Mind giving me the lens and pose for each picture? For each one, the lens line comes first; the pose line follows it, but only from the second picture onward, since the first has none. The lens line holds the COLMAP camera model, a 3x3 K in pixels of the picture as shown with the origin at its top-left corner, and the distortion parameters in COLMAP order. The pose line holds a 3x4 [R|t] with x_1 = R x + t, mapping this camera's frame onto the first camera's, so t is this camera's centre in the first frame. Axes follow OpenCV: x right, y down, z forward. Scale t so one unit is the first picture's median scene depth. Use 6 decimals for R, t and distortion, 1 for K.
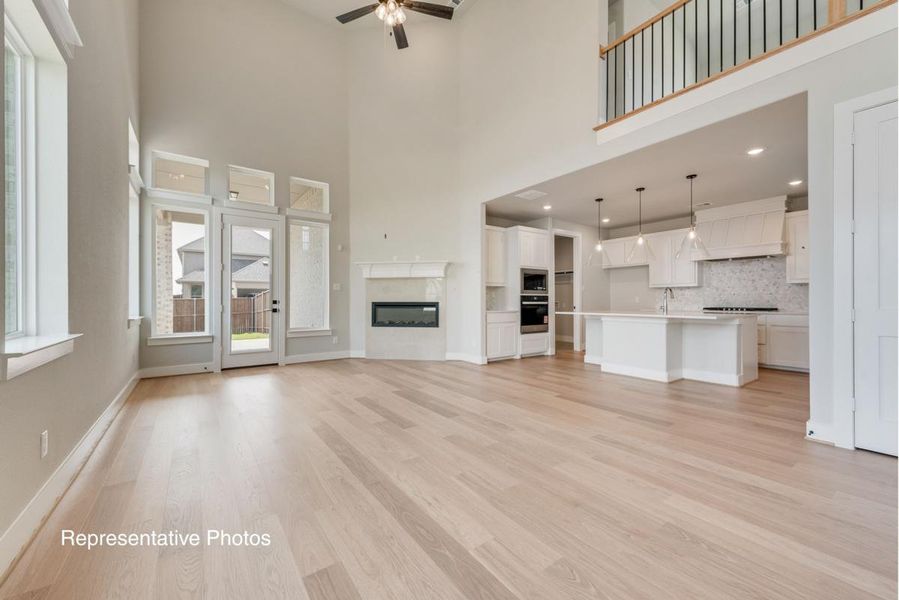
lens RADIAL K [[353.0, 0, 451.3], [0, 353.0, 301.1], [0, 0, 1]] dist [0.012174, -0.000035]
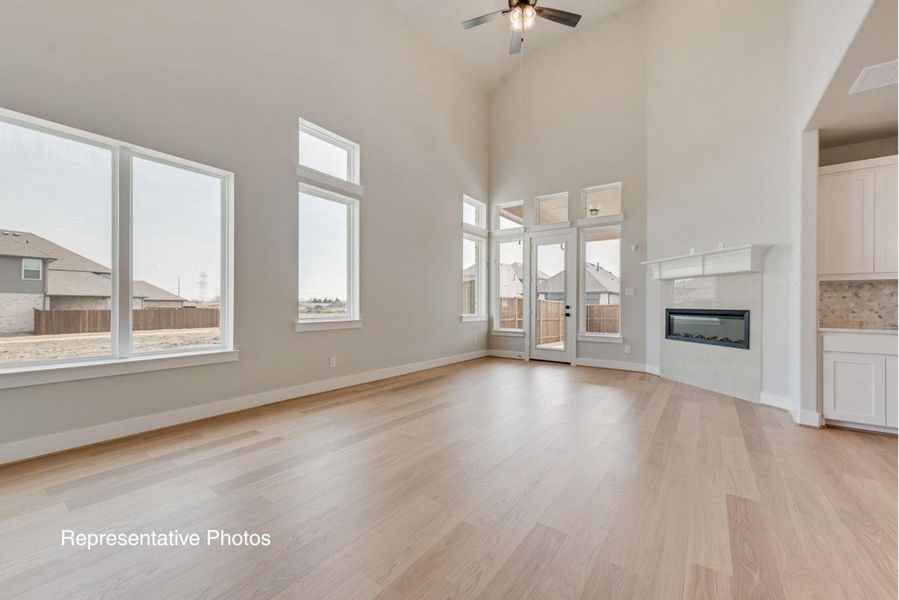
lens RADIAL K [[351.1, 0, 447.7], [0, 351.1, 306.9], [0, 0, 1]] dist [0.001064, -0.000011]
pose [[0.302331, 0.008576, -0.953164, 0.438653], [-0.009072, 0.999940, 0.006119, -0.001646], [0.953160, 0.006797, 0.302391, 0.308310]]
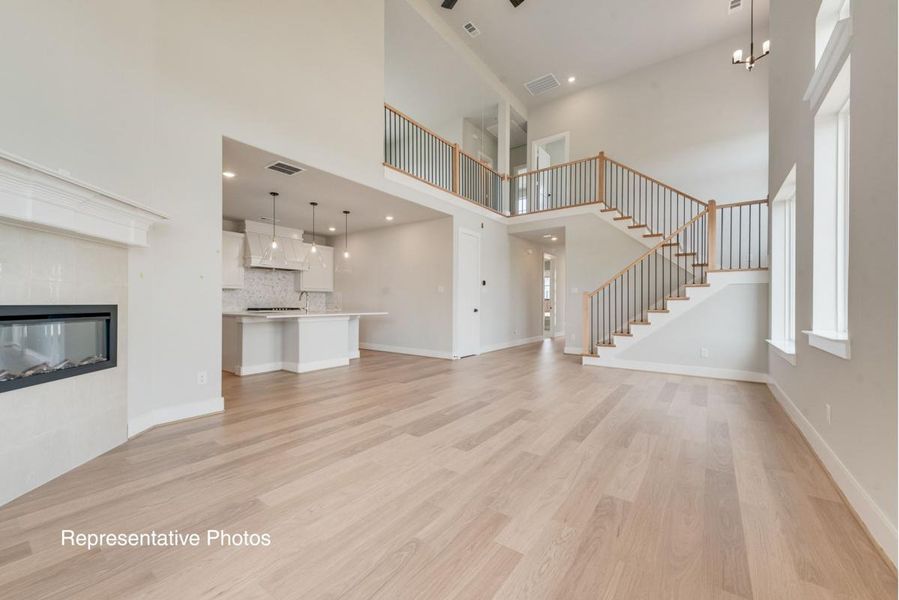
lens RADIAL K [[353.0, 0, 451.3], [0, 353.0, 301.1], [0, 0, 1]] dist [0.012174, -0.000035]
pose [[-0.305796, 0.004558, 0.952086, -0.595040], [-0.000938, 0.999987, -0.005088, 0.000136], [-0.952097, -0.002449, -0.305788, 0.818851]]
